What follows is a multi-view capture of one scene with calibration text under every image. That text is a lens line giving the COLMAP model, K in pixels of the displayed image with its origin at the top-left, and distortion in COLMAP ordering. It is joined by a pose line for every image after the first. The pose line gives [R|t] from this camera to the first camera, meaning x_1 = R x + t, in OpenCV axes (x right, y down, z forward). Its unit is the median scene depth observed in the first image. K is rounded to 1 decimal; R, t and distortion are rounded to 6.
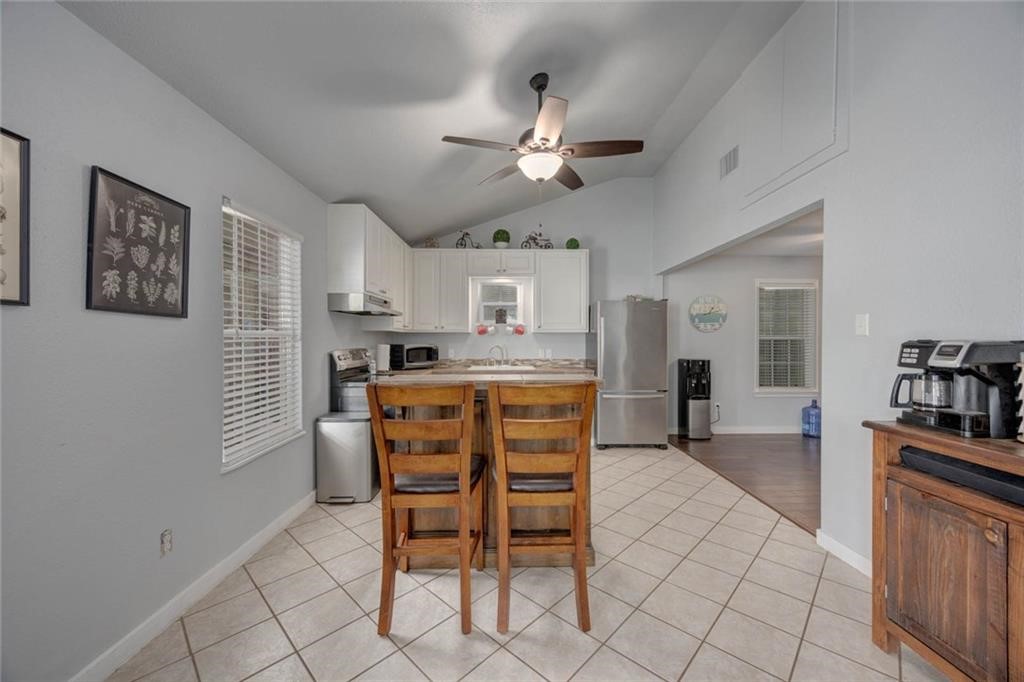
lens RADIAL K [[353.2, 0, 503.4], [0, 353.2, 340.1], [0, 0, 1]] dist [-0.001019, -0.000059]
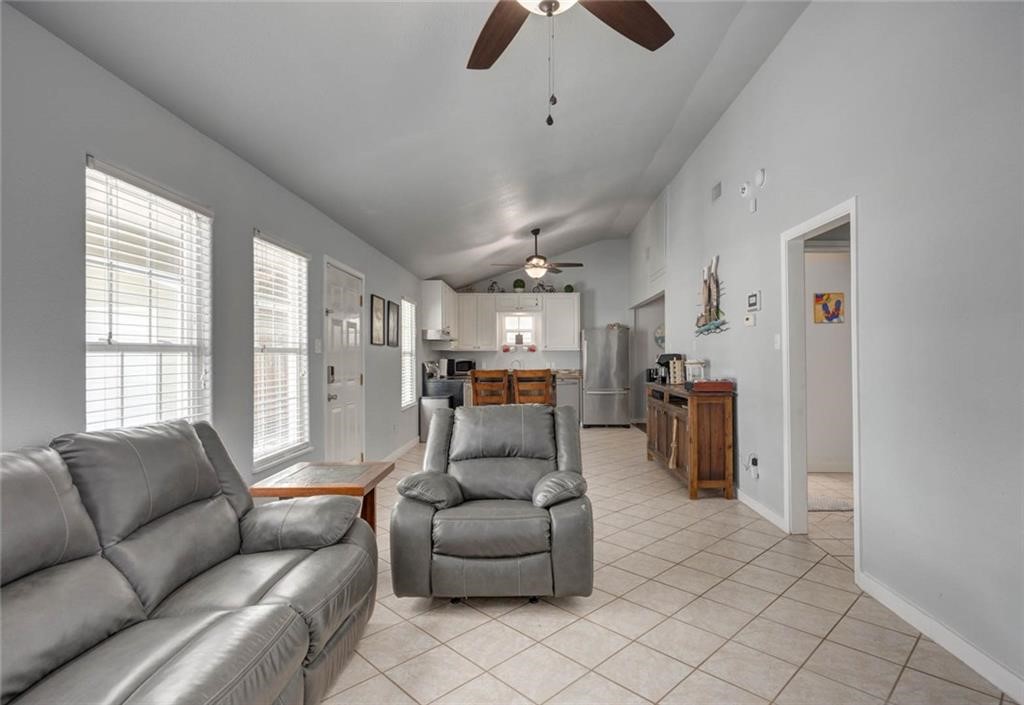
lens RADIAL K [[533.1, 0, 521.3], [0, 533.1, 354.4], [0, 0, 1]] dist [-0.000332, 0.000561]
pose [[0.999929, -0.004744, -0.010927, 0.026261], [0.004658, 0.999958, -0.007835, 0.010769], [0.010963, 0.007784, 0.999910, -1.199269]]
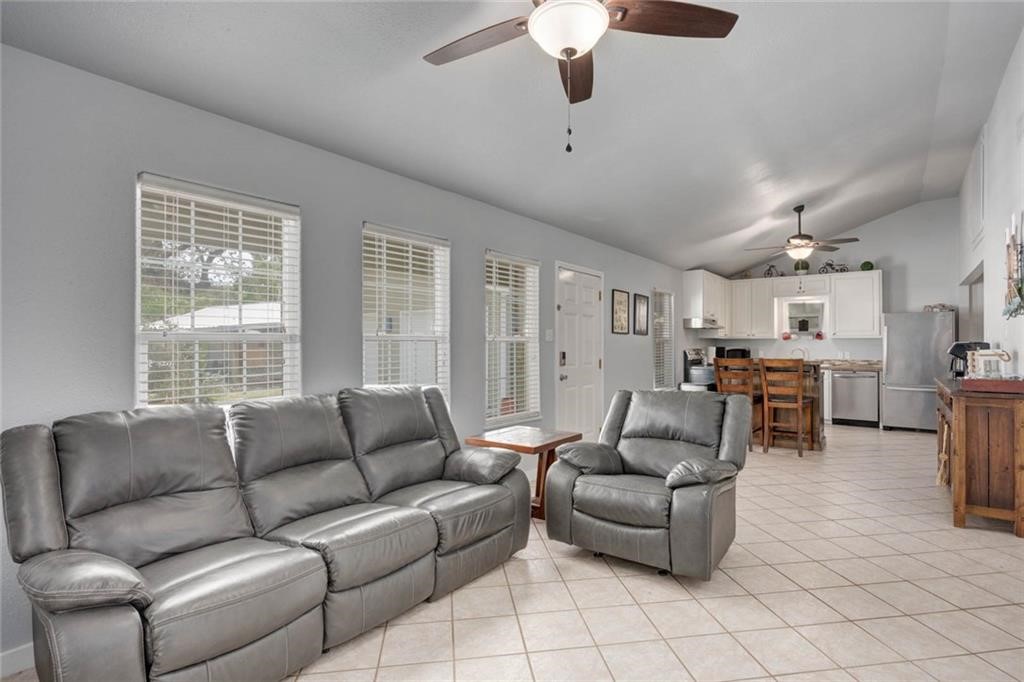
lens RADIAL K [[512.9, 0, 516.5], [0, 512.9, 341.8], [0, 0, 1]] dist [-0.003004, -0.001553]
pose [[0.793577, -0.002353, -0.608465, 0.320523], [-0.003384, 0.999960, -0.008281, 0.010742], [0.608460, 0.008631, 0.793538, -1.193815]]
